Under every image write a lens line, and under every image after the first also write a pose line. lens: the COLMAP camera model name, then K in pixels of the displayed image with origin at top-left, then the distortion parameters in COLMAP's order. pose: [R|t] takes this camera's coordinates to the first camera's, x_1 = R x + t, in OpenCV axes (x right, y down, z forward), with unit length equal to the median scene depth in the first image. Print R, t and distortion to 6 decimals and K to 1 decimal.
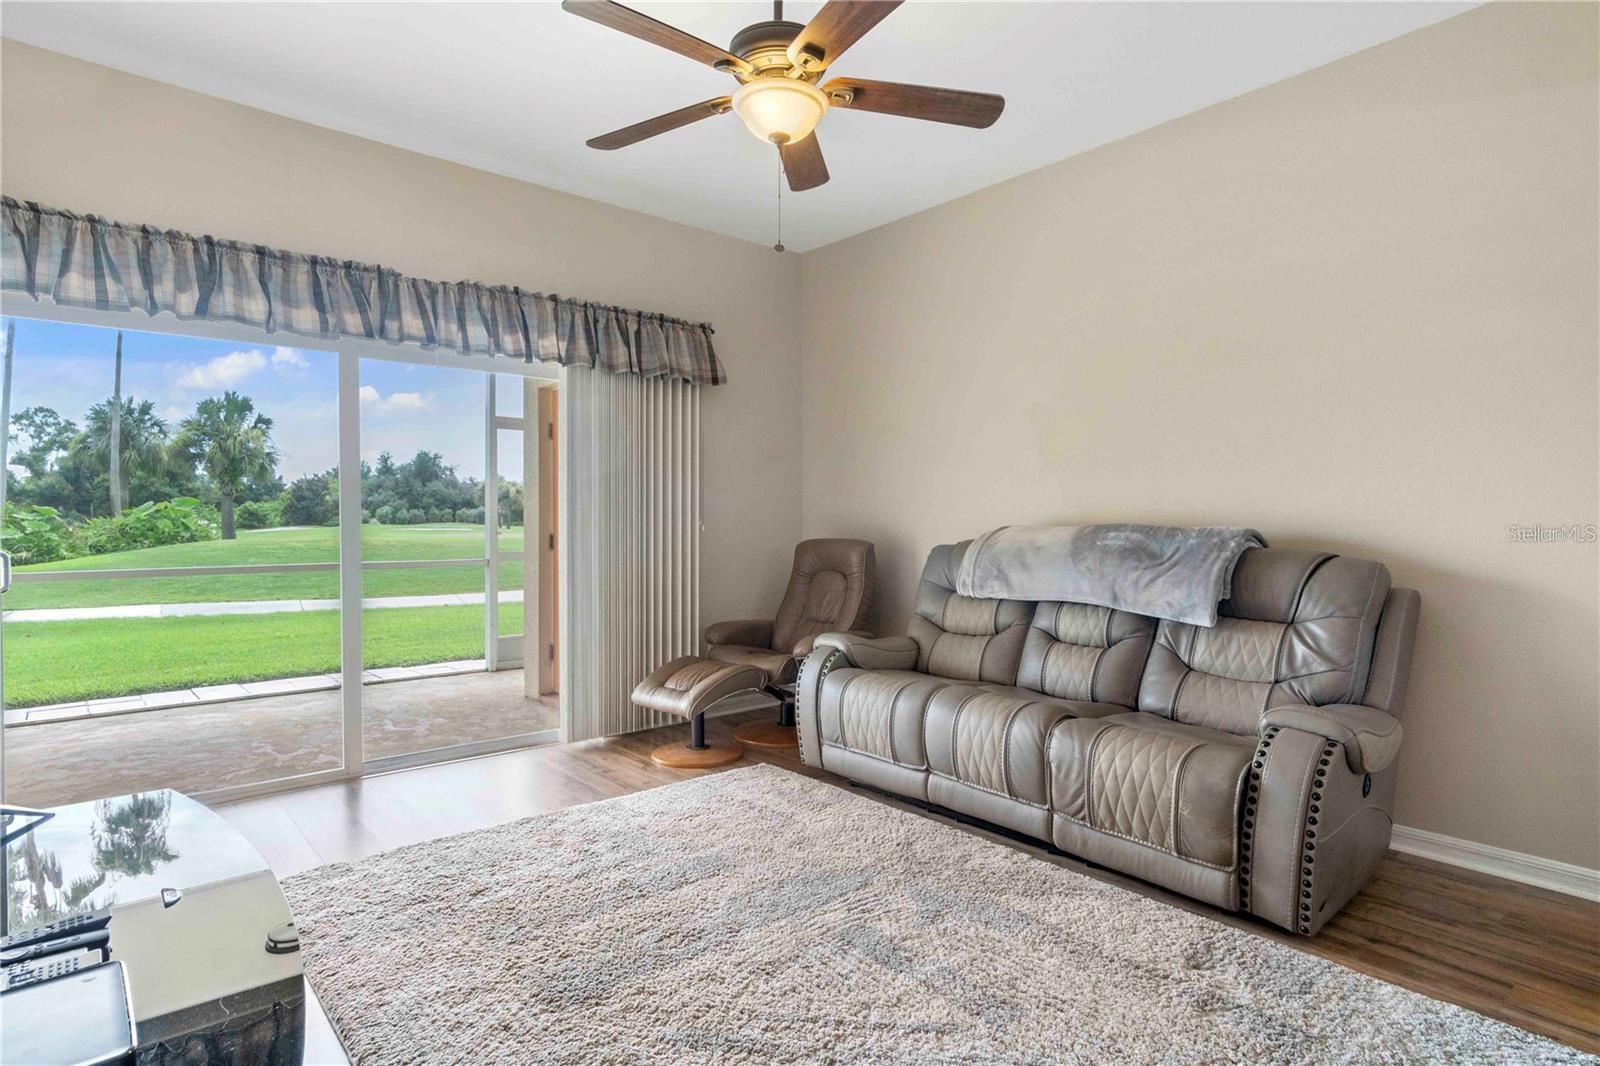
lens RADIAL K [[840.2, 0, 801.7], [0, 840.2, 526.8], [0, 0, 1]] dist [0.007352, 0.002088]
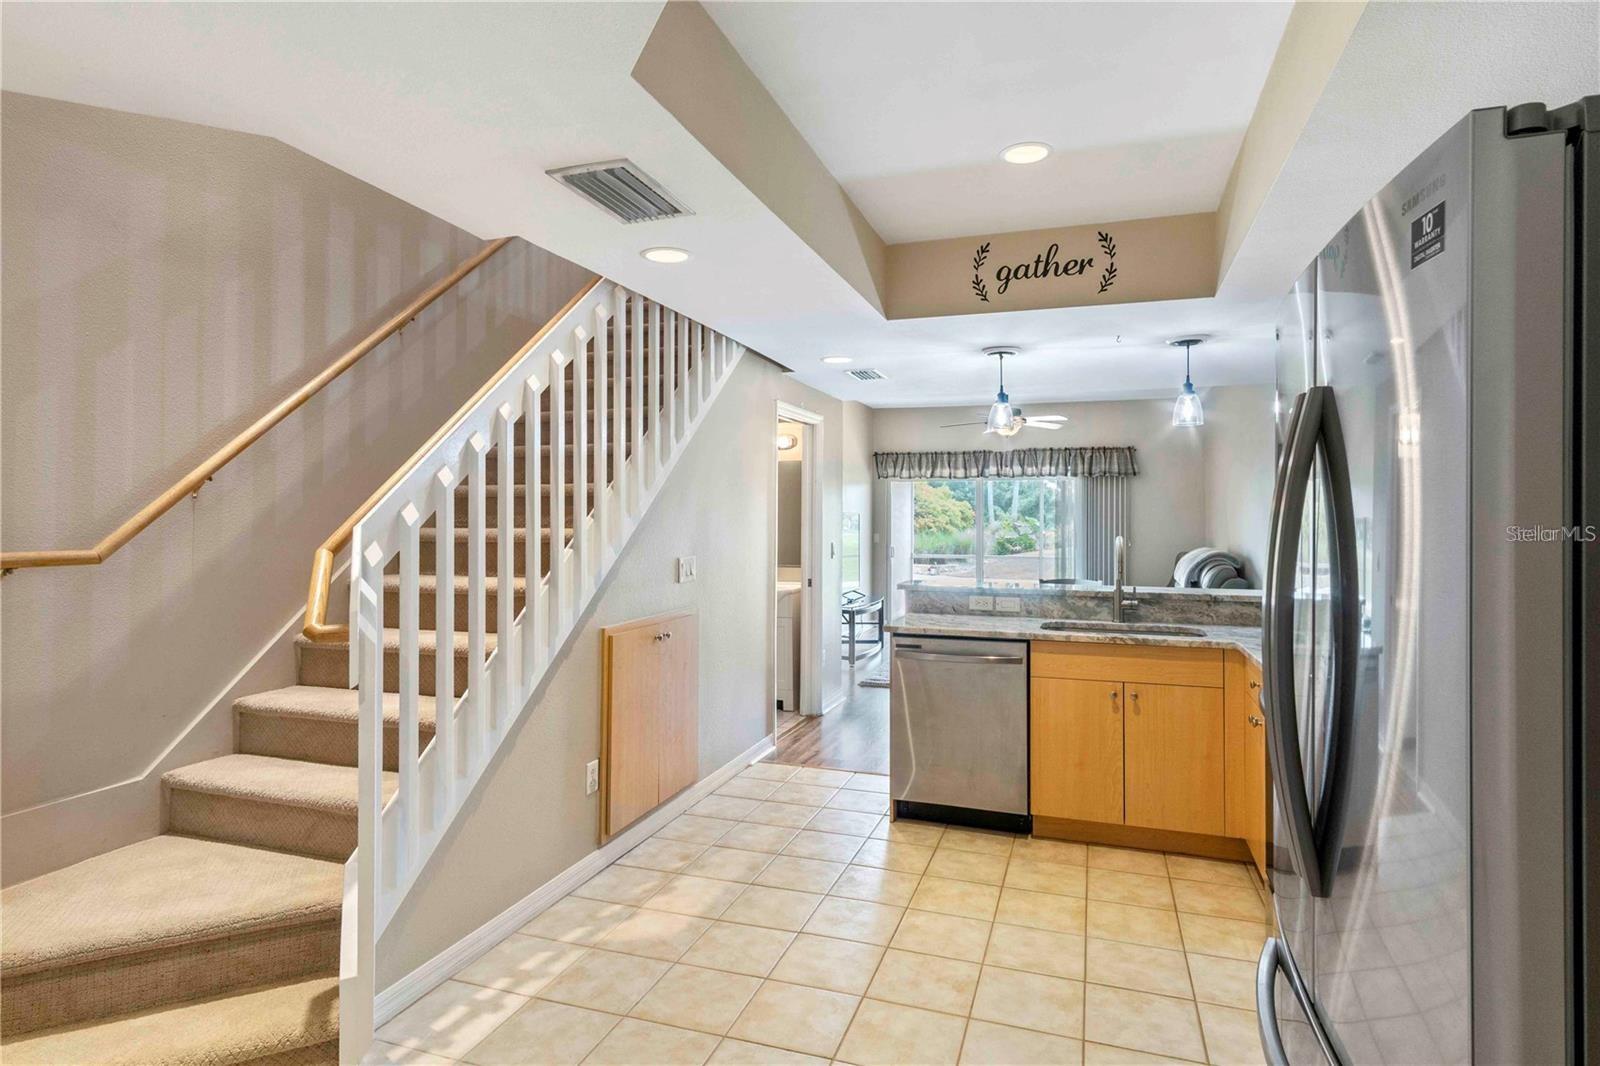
lens RADIAL K [[849.1, 0, 804.8], [0, 849.1, 511.4], [0, 0, 1]] dist [0.005286, 0.000171]
pose [[0.509131, -0.006982, -0.860661, 1.418125], [-0.010541, 0.999842, -0.014347, -0.049077], [0.860624, 0.016377, 0.508977, -0.832587]]
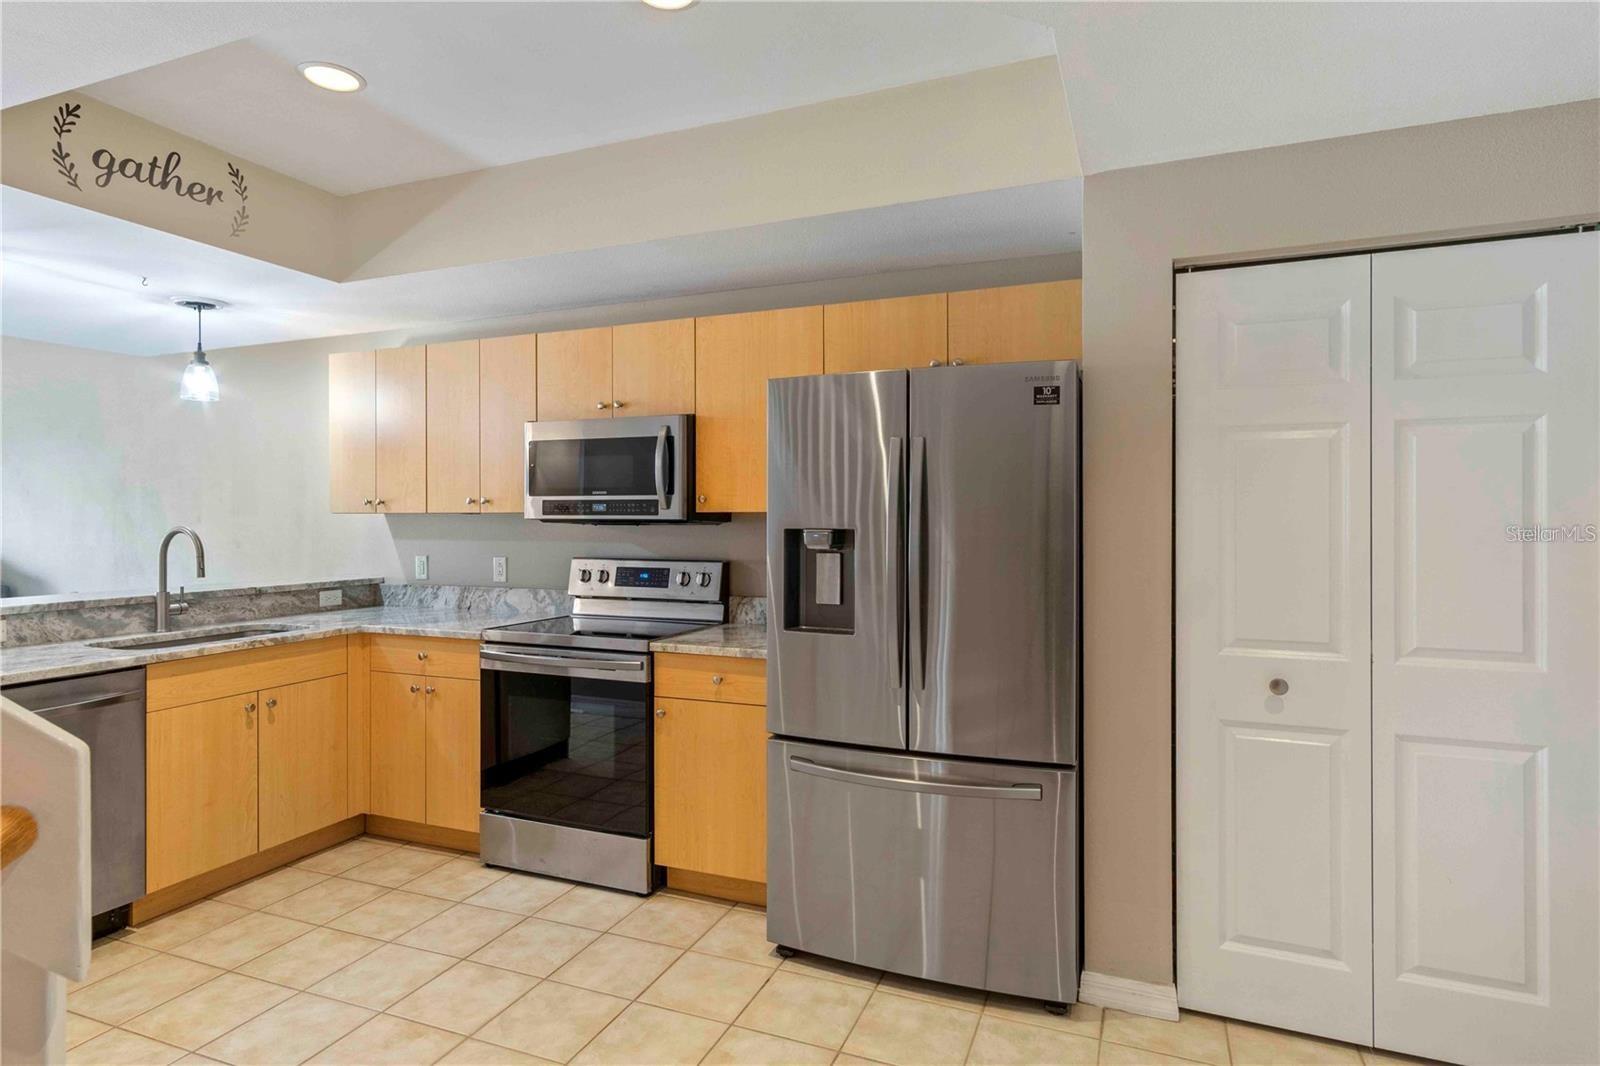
lens RADIAL K [[861.5, 0, 802.3], [0, 861.5, 515.9], [0, 0, 1]] dist [0.003288, 0.001514]
pose [[0.886680, -0.001315, 0.462382, 0.866959], [0.005380, 0.999958, -0.007473, -0.038109], [-0.462353, 0.009114, 0.886649, -1.037738]]
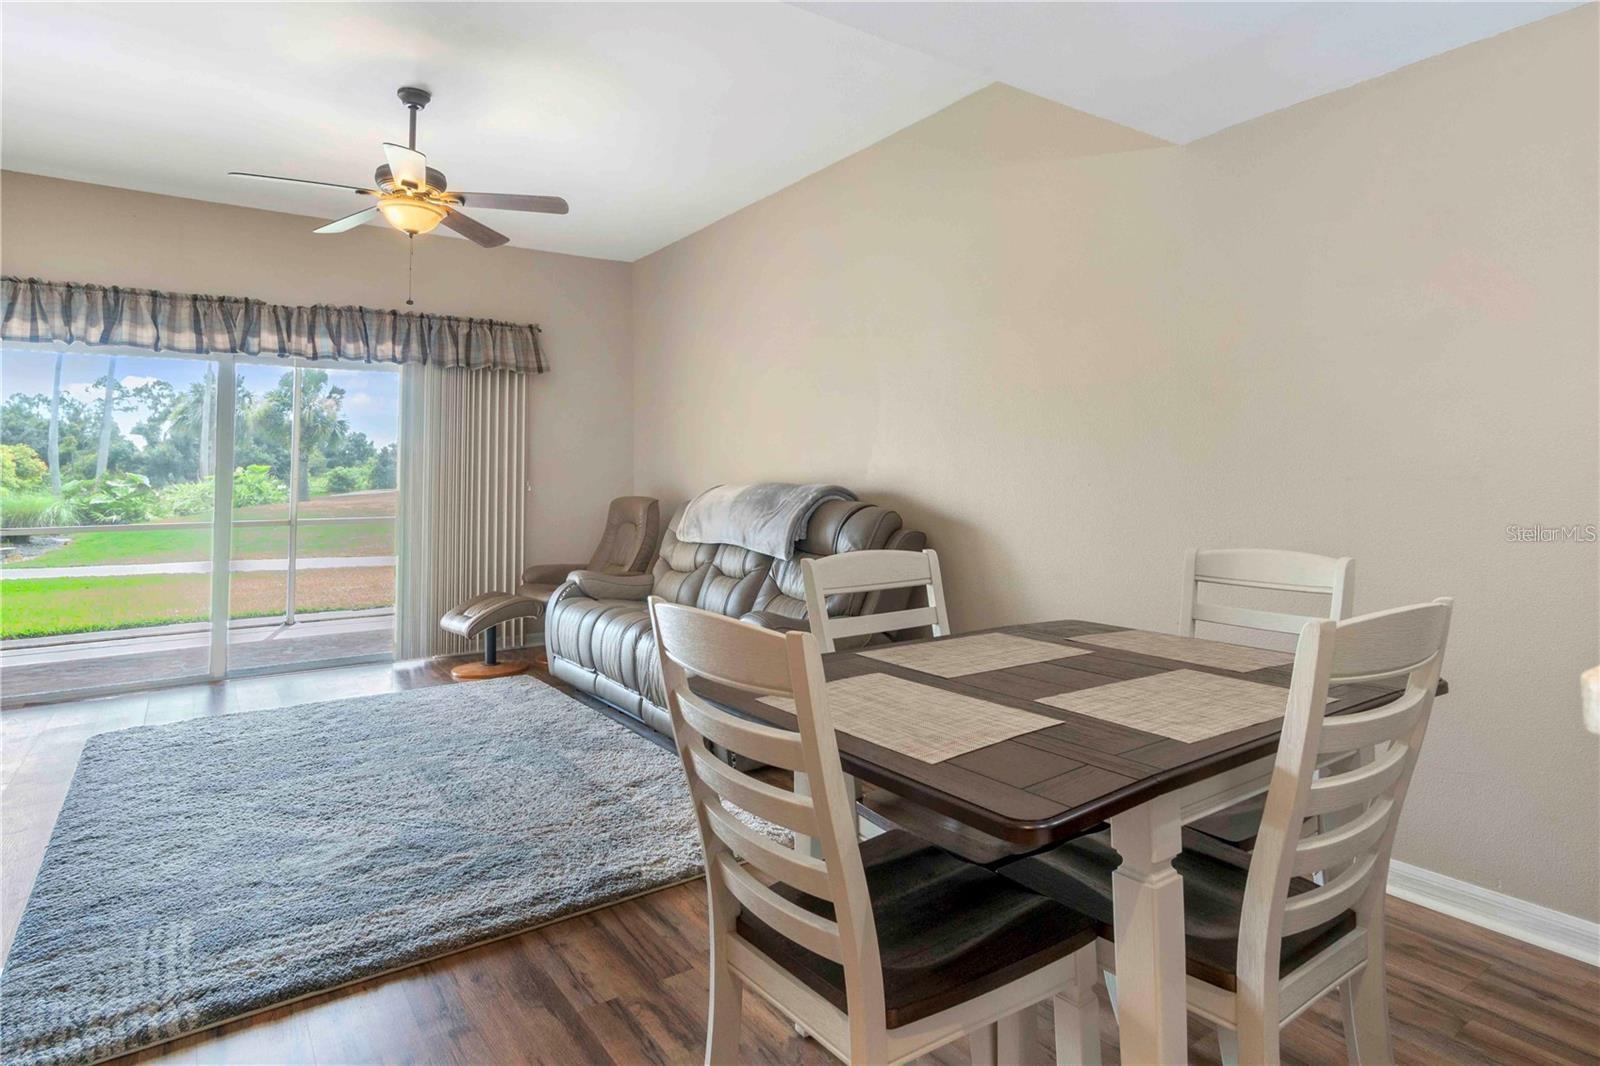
lens RADIAL K [[863.0, 0, 812.5], [0, 863.0, 430.6], [0, 0, 1]] dist [0.004467, 0.001284]
pose [[0.996055, -0.014713, -0.087514, 0.456408], [0.009082, 0.997883, -0.064400, 0.002016], [0.088277, 0.063351, 0.994079, -0.254715]]
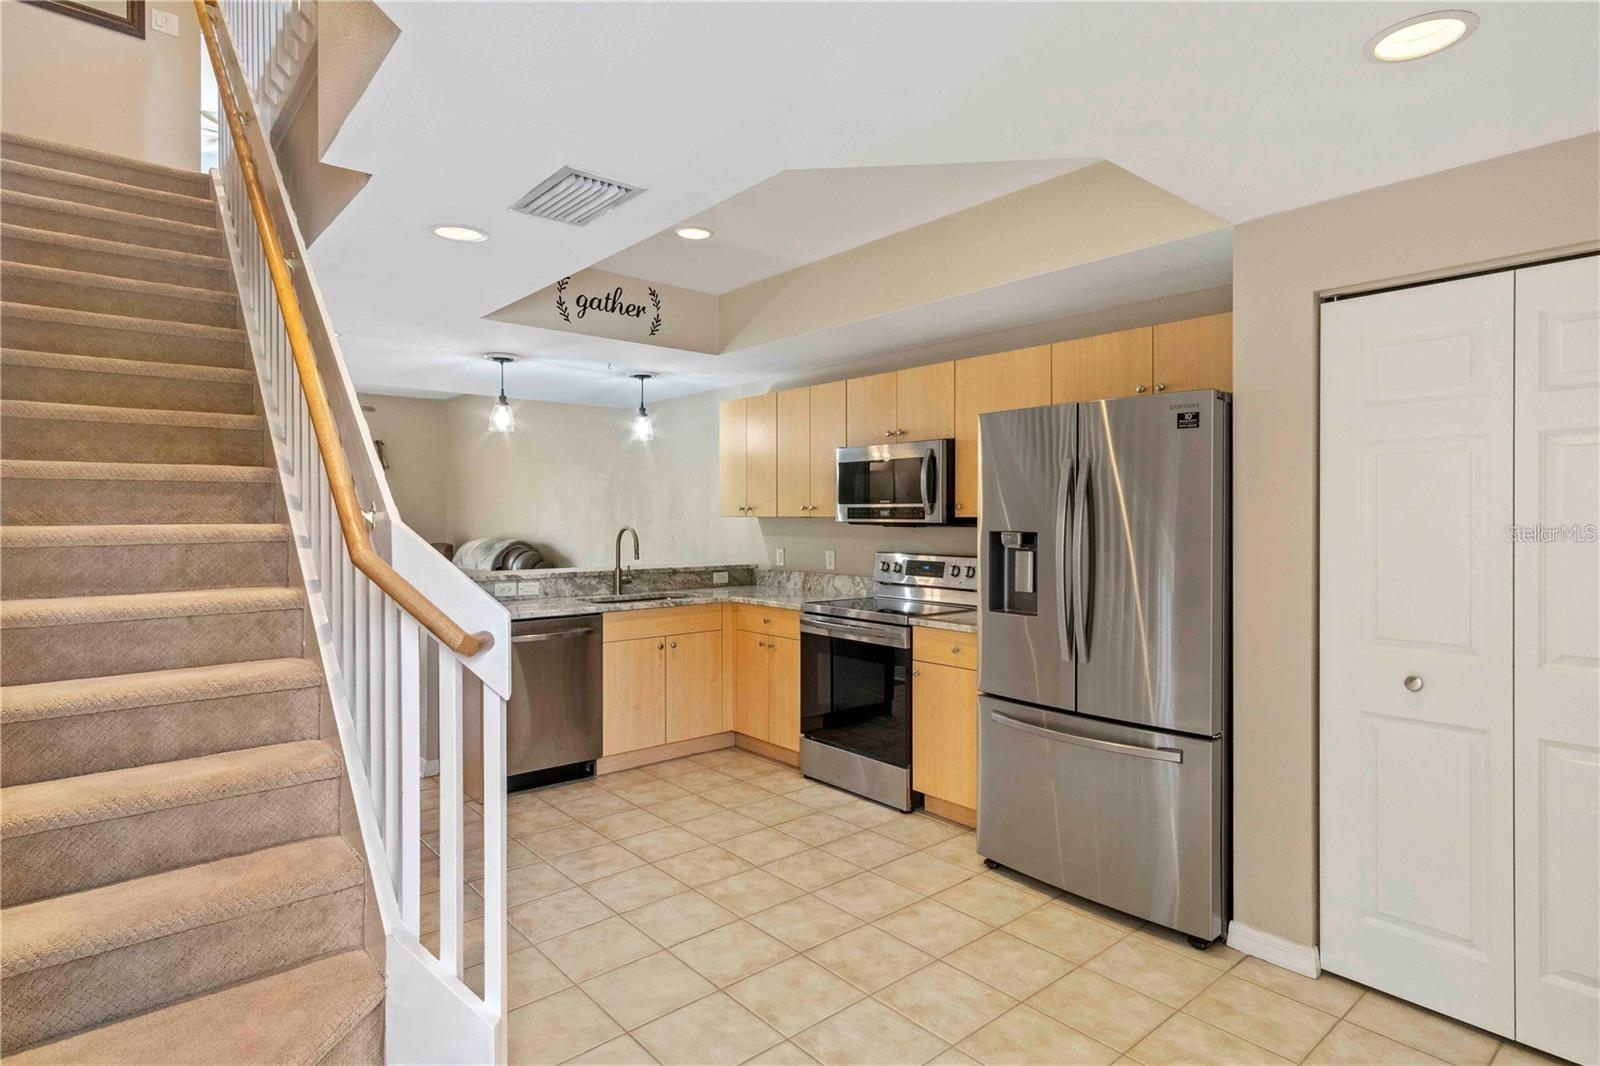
lens RADIAL K [[849.1, 0, 804.8], [0, 849.1, 511.4], [0, 0, 1]] dist [0.005286, 0.000171]
pose [[0.999976, -0.000298, 0.006880, 0.979904], [0.000390, 0.999912, -0.013270, -0.041894], [-0.006876, 0.013273, 0.999888, -1.287613]]
